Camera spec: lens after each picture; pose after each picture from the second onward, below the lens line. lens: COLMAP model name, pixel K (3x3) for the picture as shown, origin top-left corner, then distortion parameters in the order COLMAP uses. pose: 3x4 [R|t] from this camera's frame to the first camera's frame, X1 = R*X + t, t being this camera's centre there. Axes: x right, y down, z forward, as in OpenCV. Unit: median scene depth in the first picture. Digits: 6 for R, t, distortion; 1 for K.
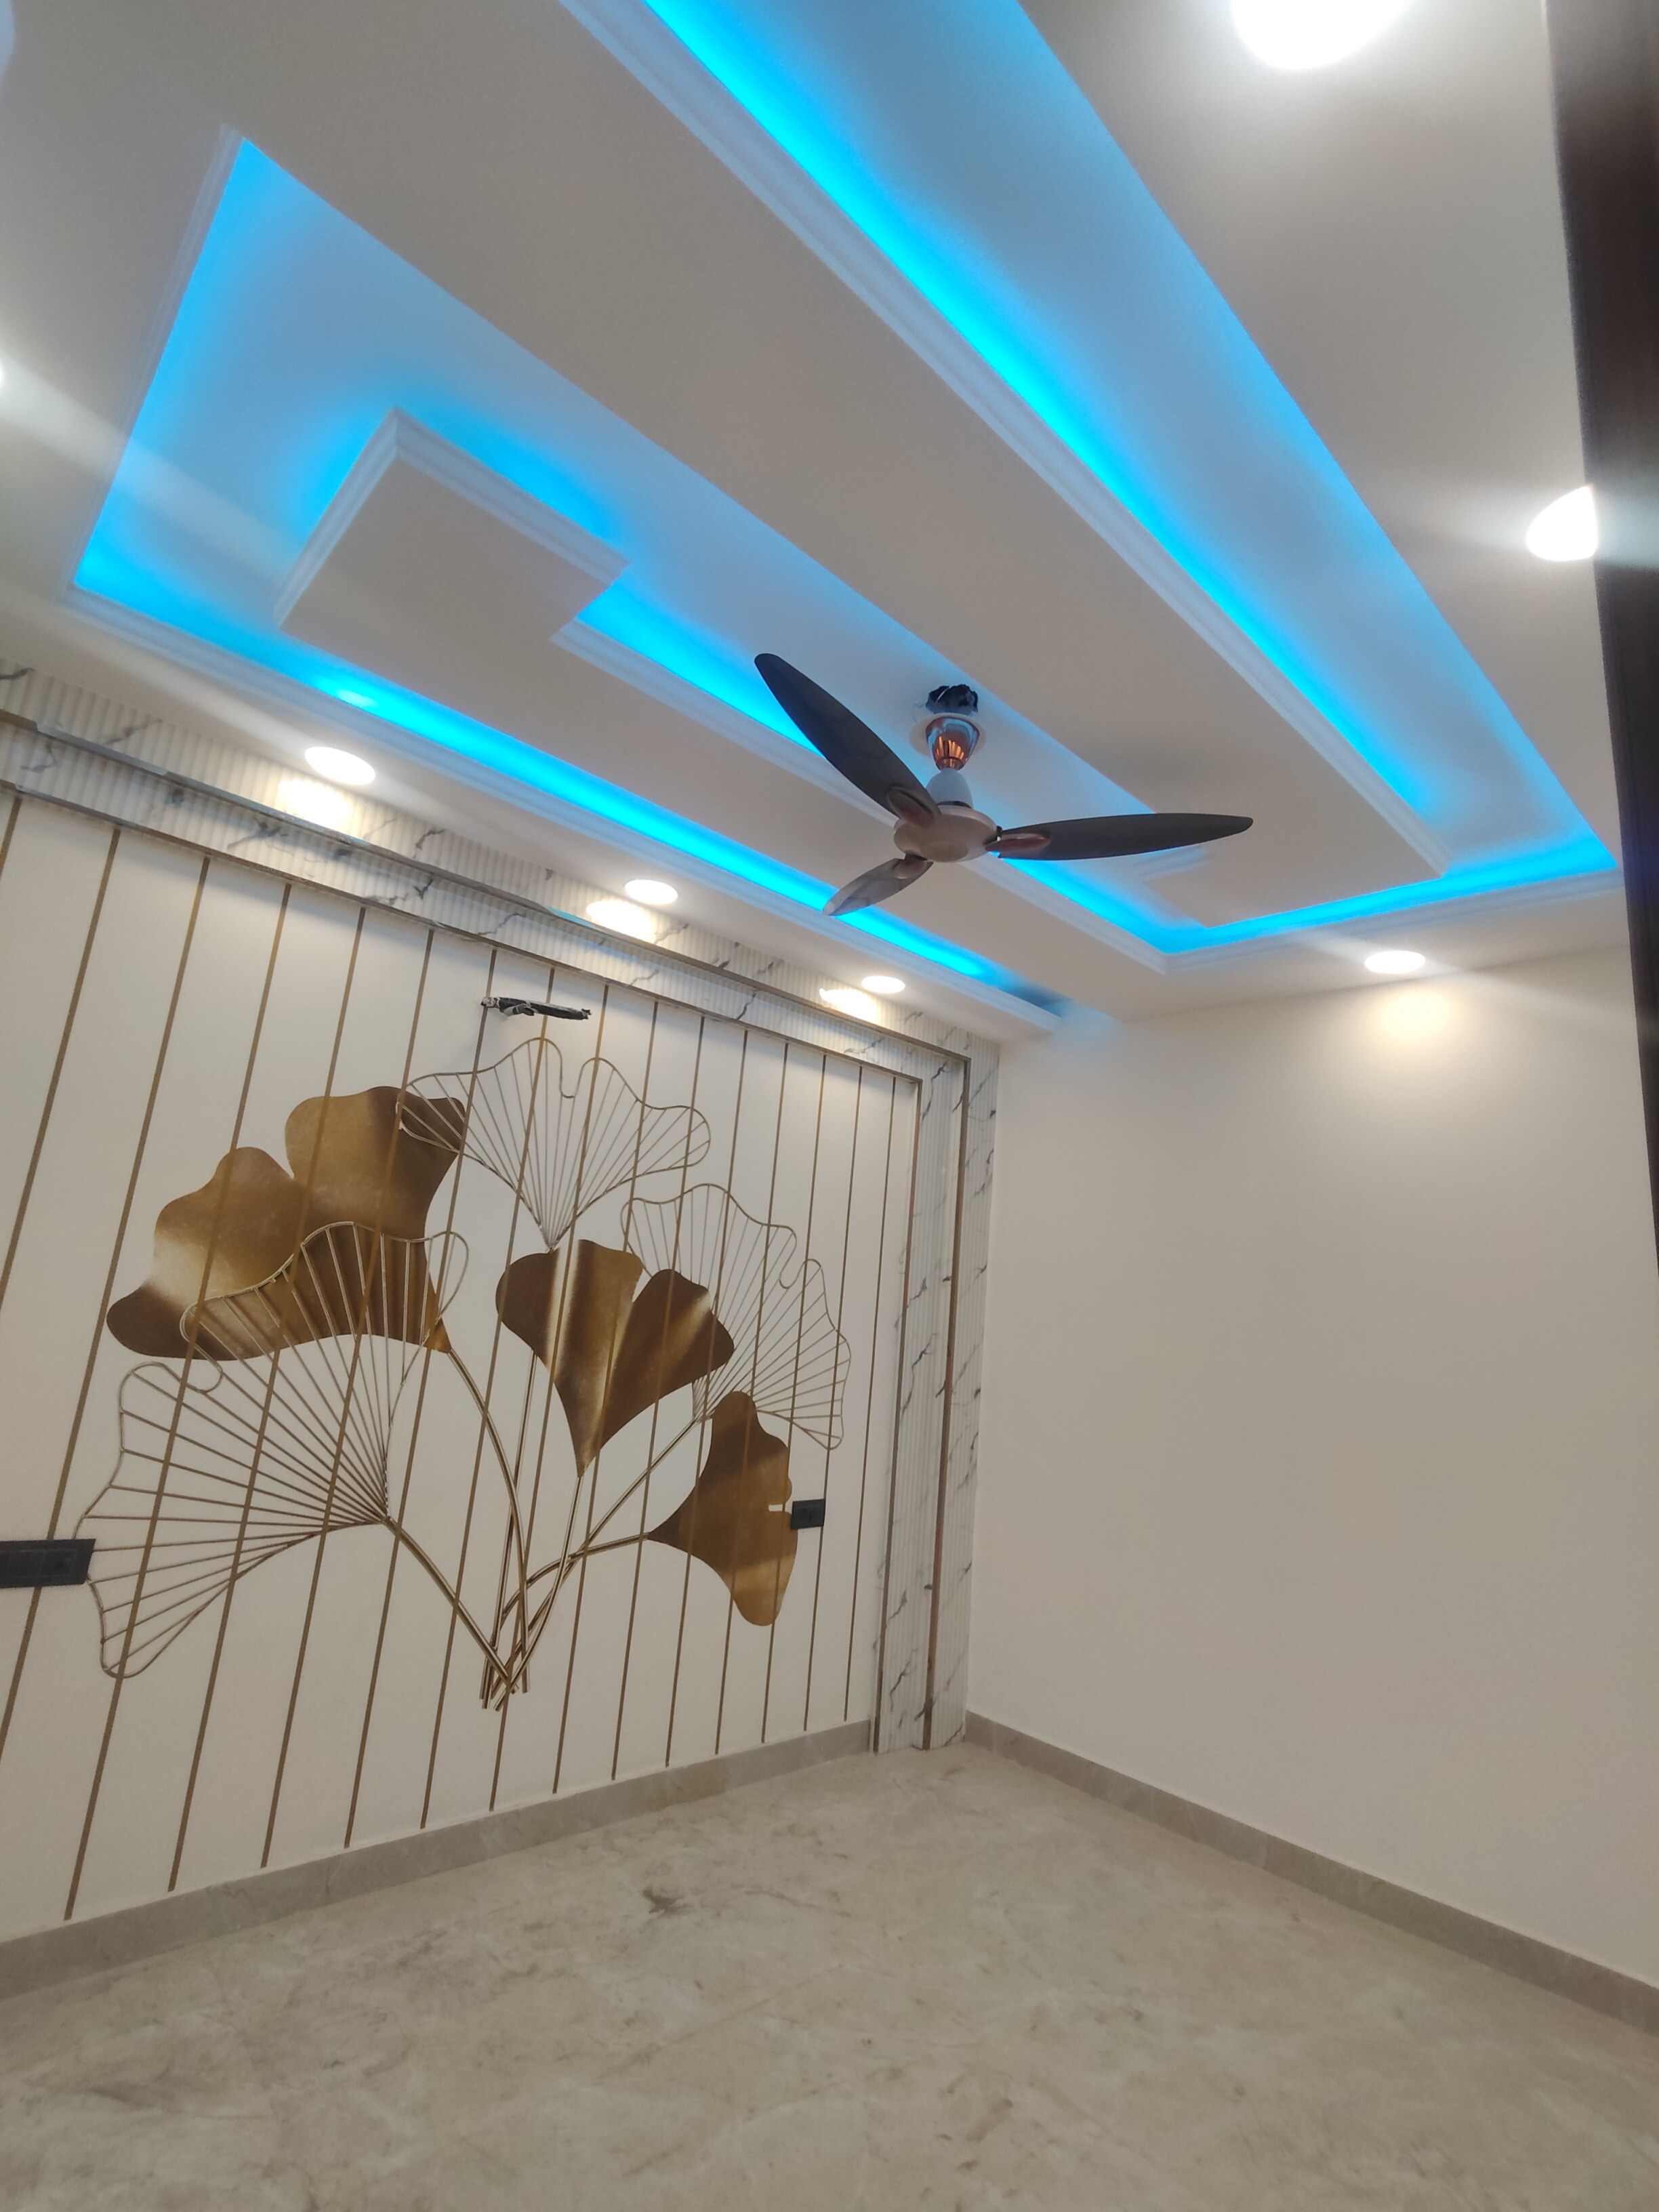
lens RADIAL K [[1028.3, 0, 826.4], [0, 1028.3, 1097.8], [0, 0, 1]] dist [0.000028, 0.001384]
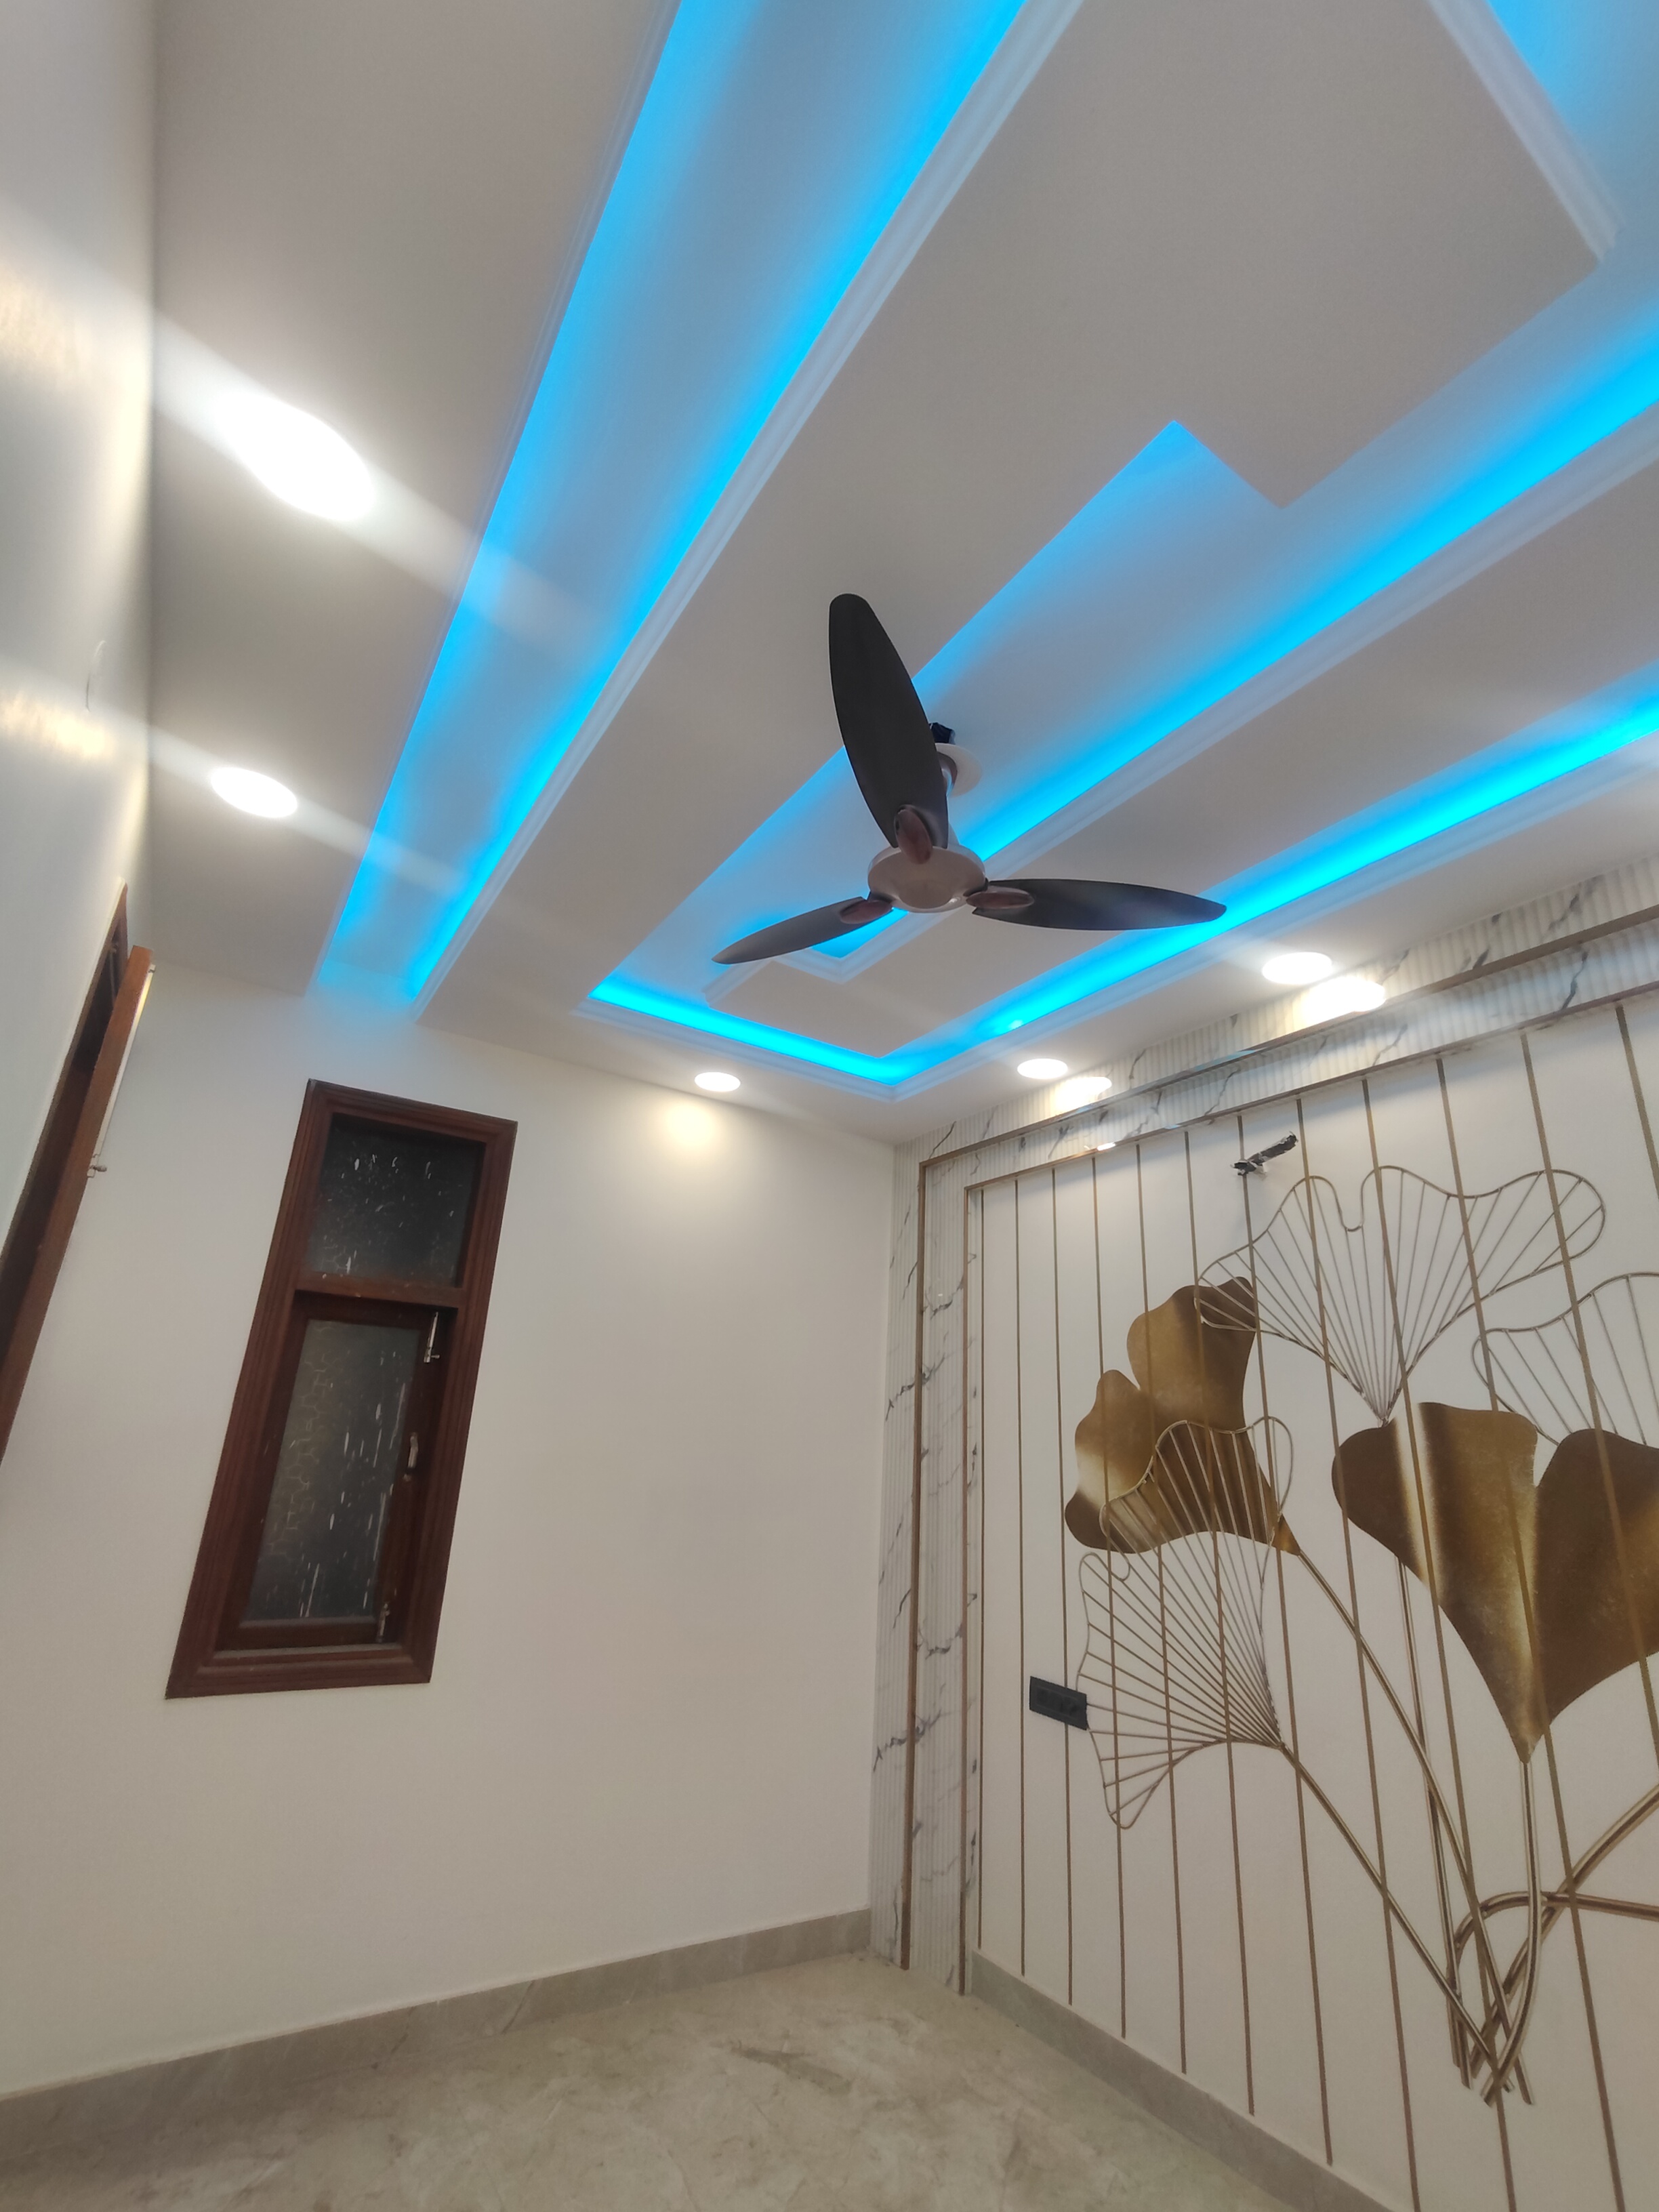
lens RADIAL K [[1028.3, 0, 826.4], [0, 1028.3, 1097.8], [0, 0, 1]] dist [0.000028, 0.001384]
pose [[-0.167058, -0.420778, -0.891649, 0.671870], [0.150691, 0.882835, -0.444853, 0.234397], [0.974363, -0.208679, -0.084077, 0.762550]]
